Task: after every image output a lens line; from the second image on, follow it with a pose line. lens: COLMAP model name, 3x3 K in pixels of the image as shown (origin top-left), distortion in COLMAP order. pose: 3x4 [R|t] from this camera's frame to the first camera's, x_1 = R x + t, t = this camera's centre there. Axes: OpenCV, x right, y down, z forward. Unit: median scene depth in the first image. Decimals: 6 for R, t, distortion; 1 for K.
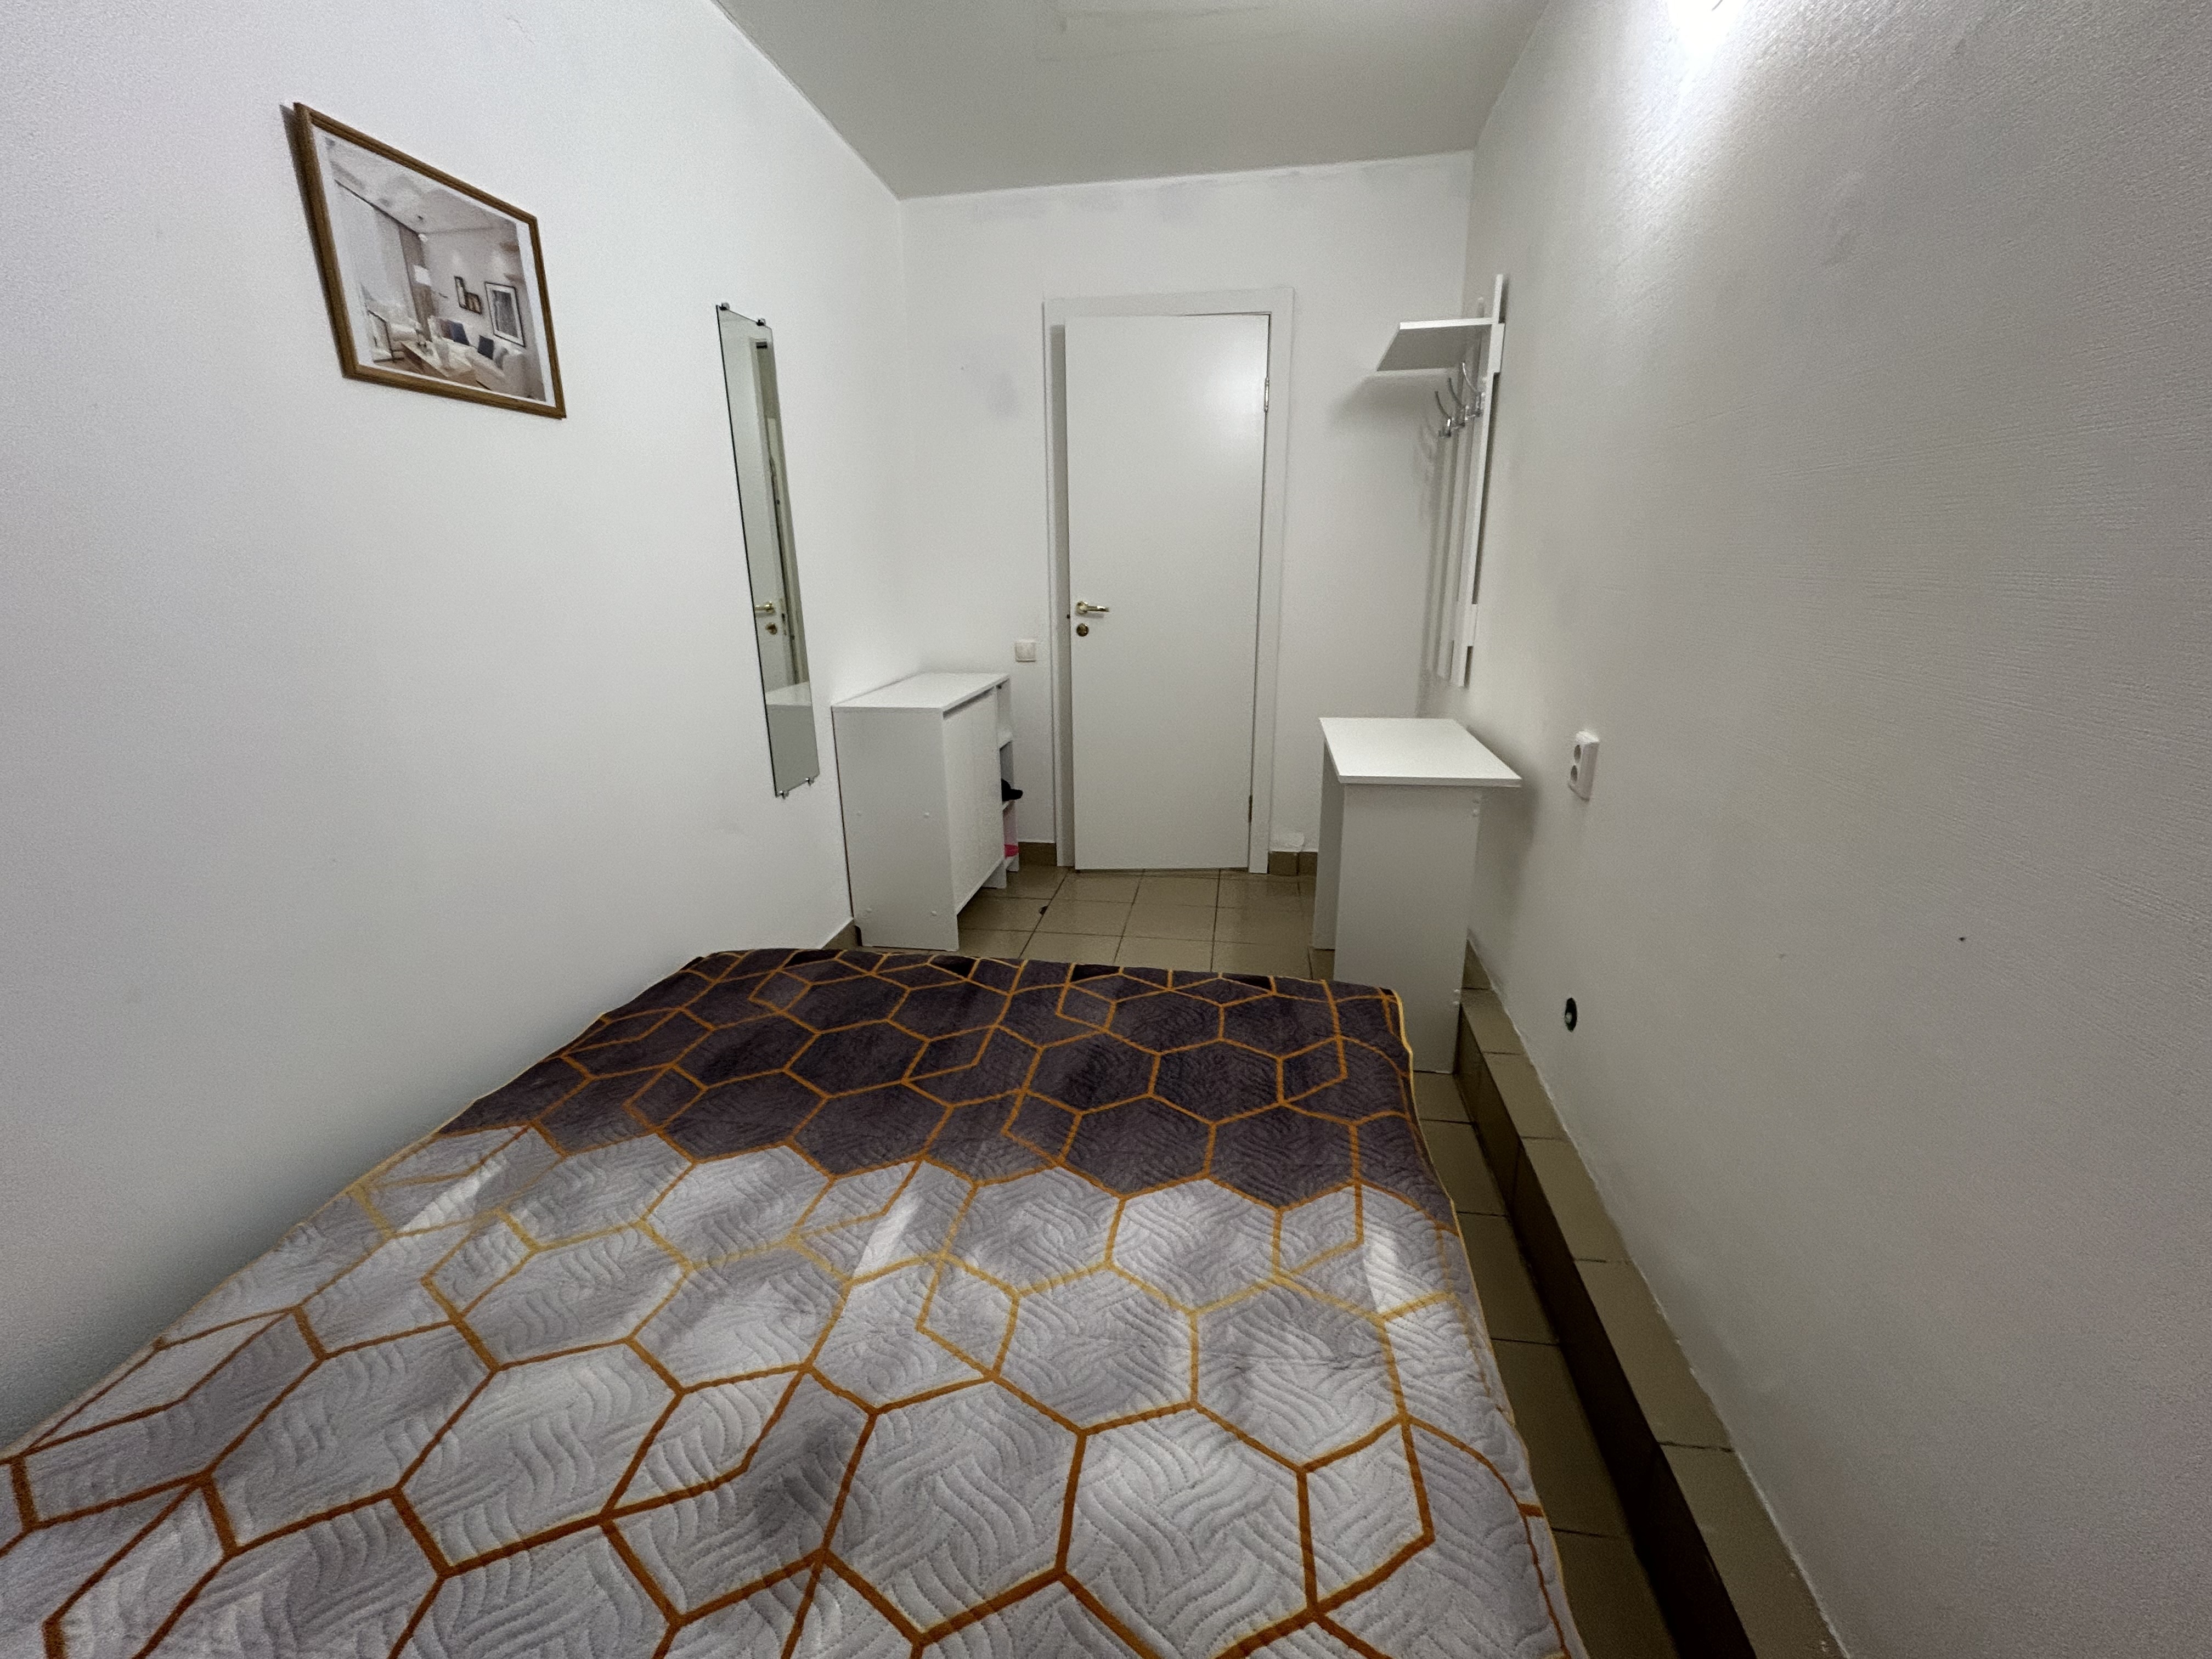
lens RADIAL K [[901.1, 0, 1103.5], [0, 901.1, 827.8], [0, 0, 1]] dist [-0.000855, 0.000339]
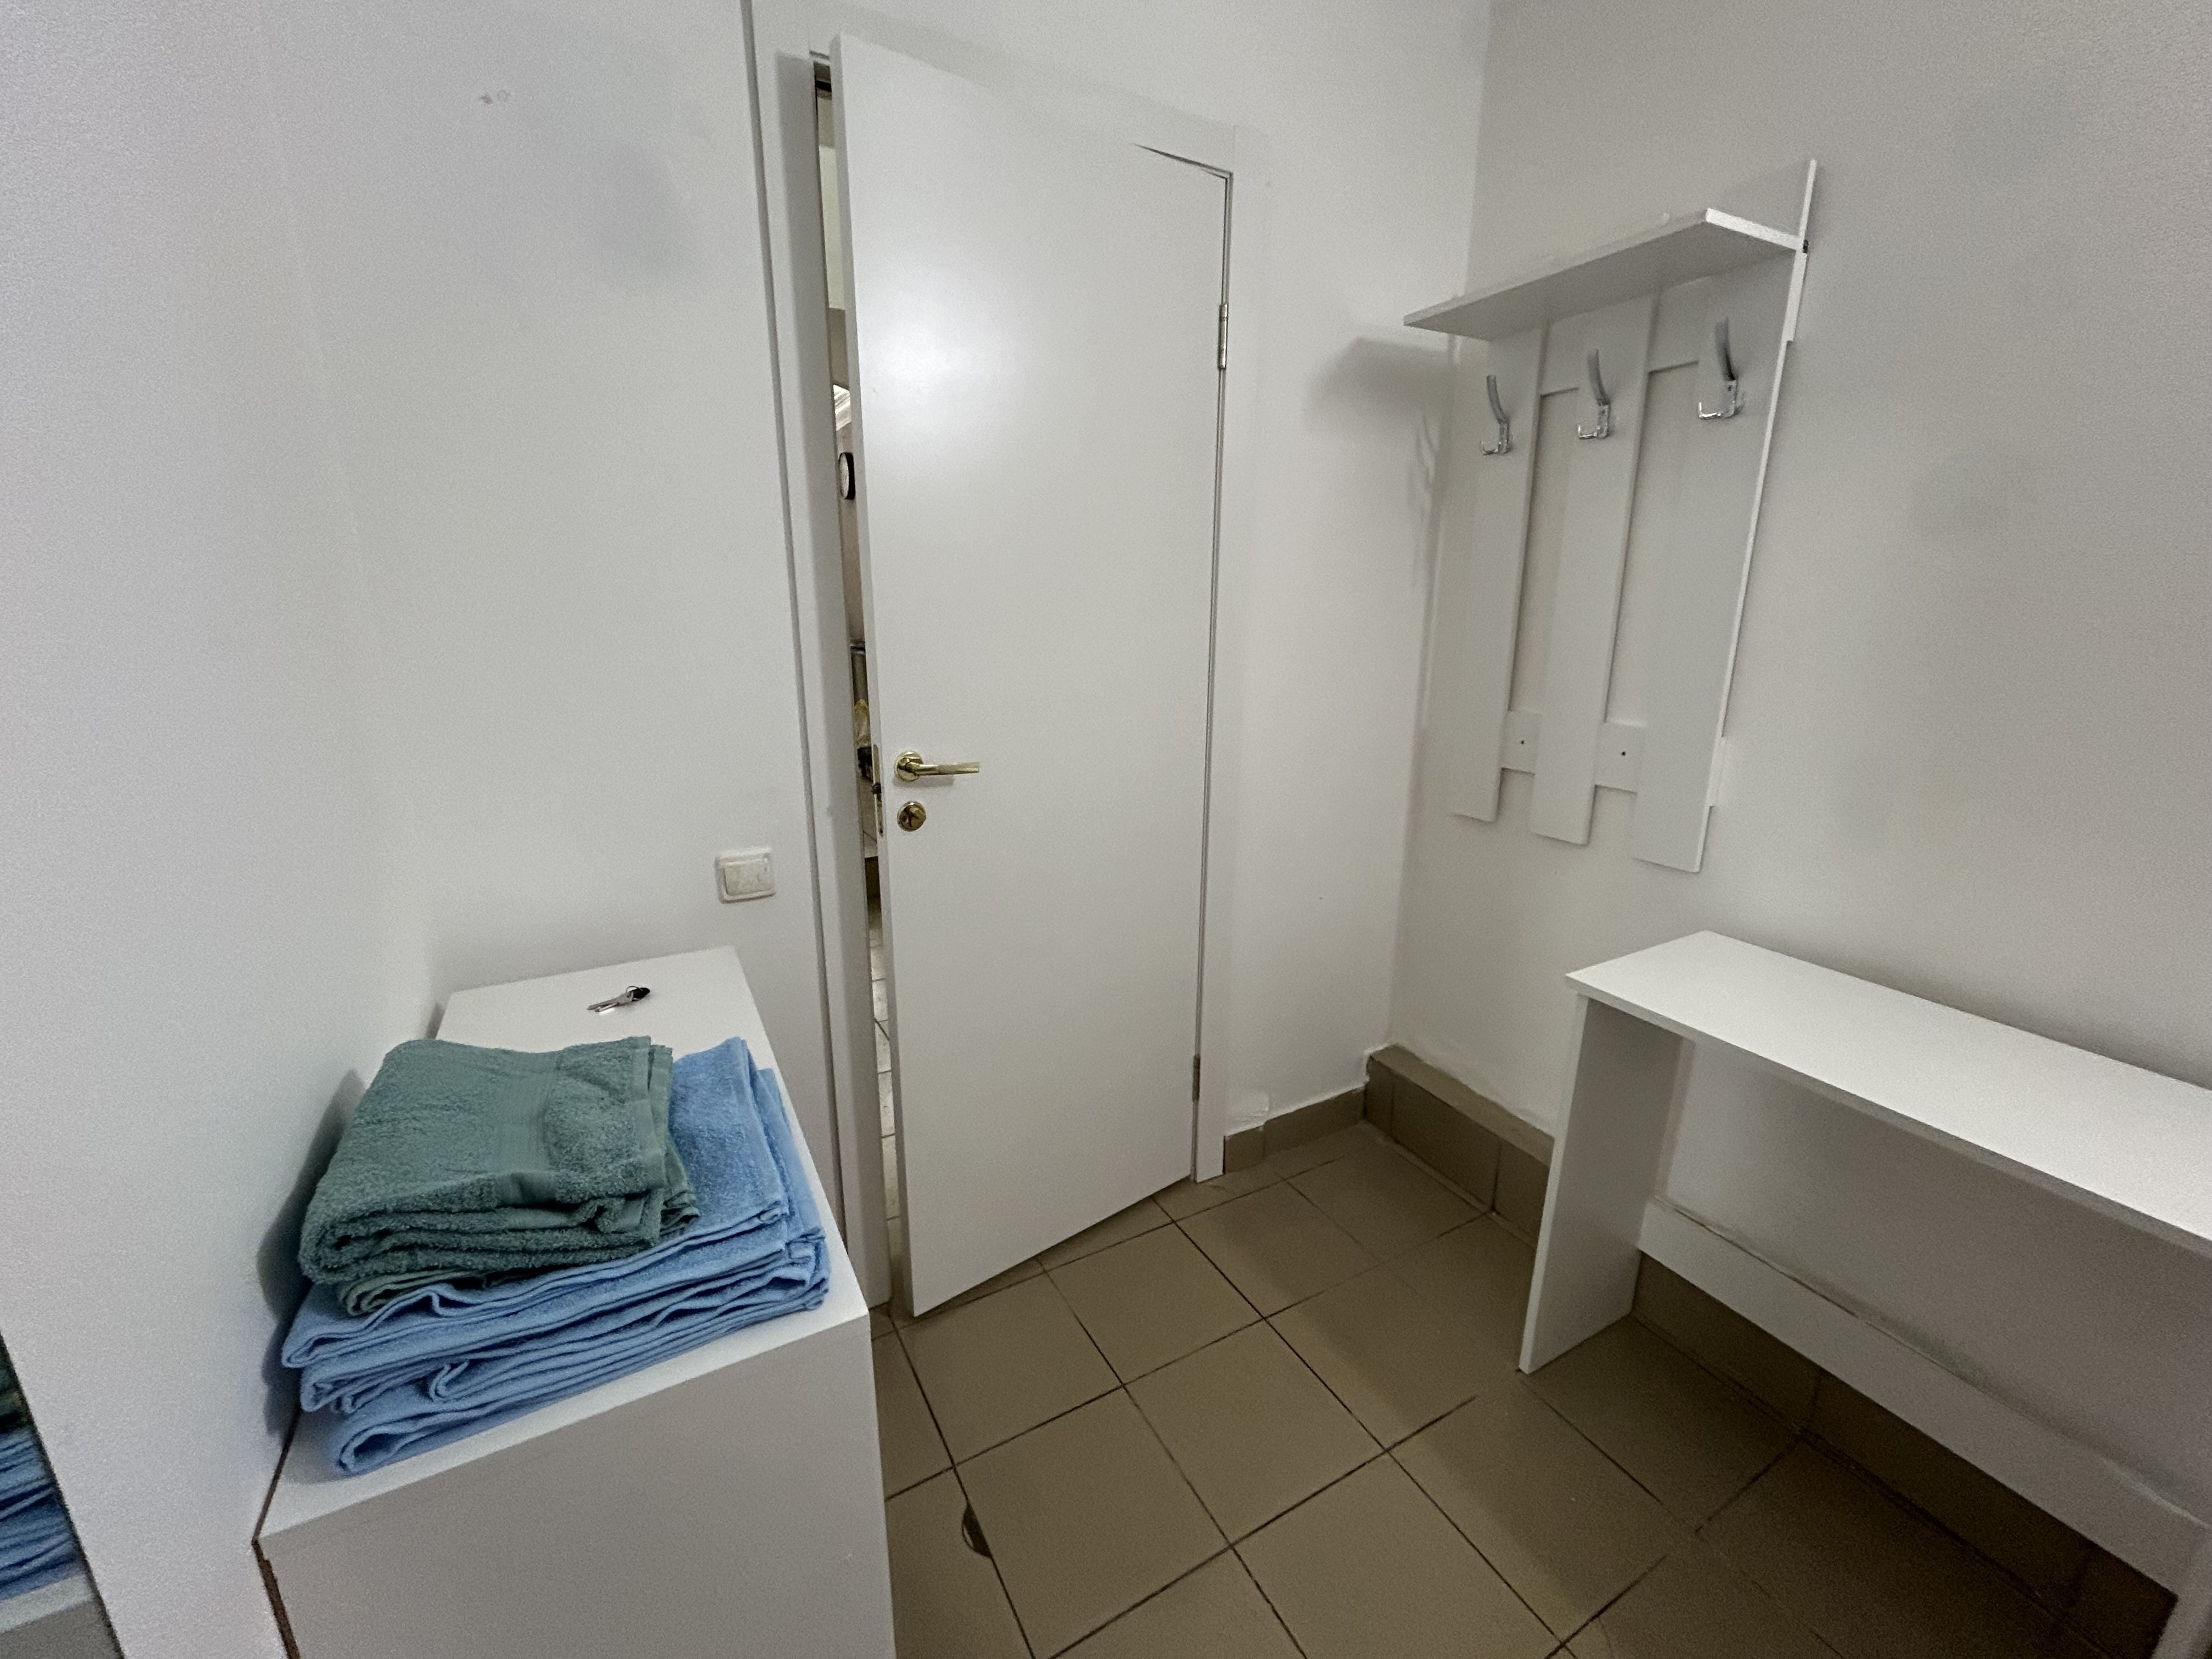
lens RADIAL K [[893.5, 0, 1106.0], [0, 893.5, 829.5], [0, 0, 1]] dist [-0.000216, 0.000027]
pose [[0.789385, -0.143176, 0.596969, -0.205577], [0.161652, 0.986583, 0.022864, -0.208882], [-0.592233, 0.078453, 0.801939, 0.607184]]
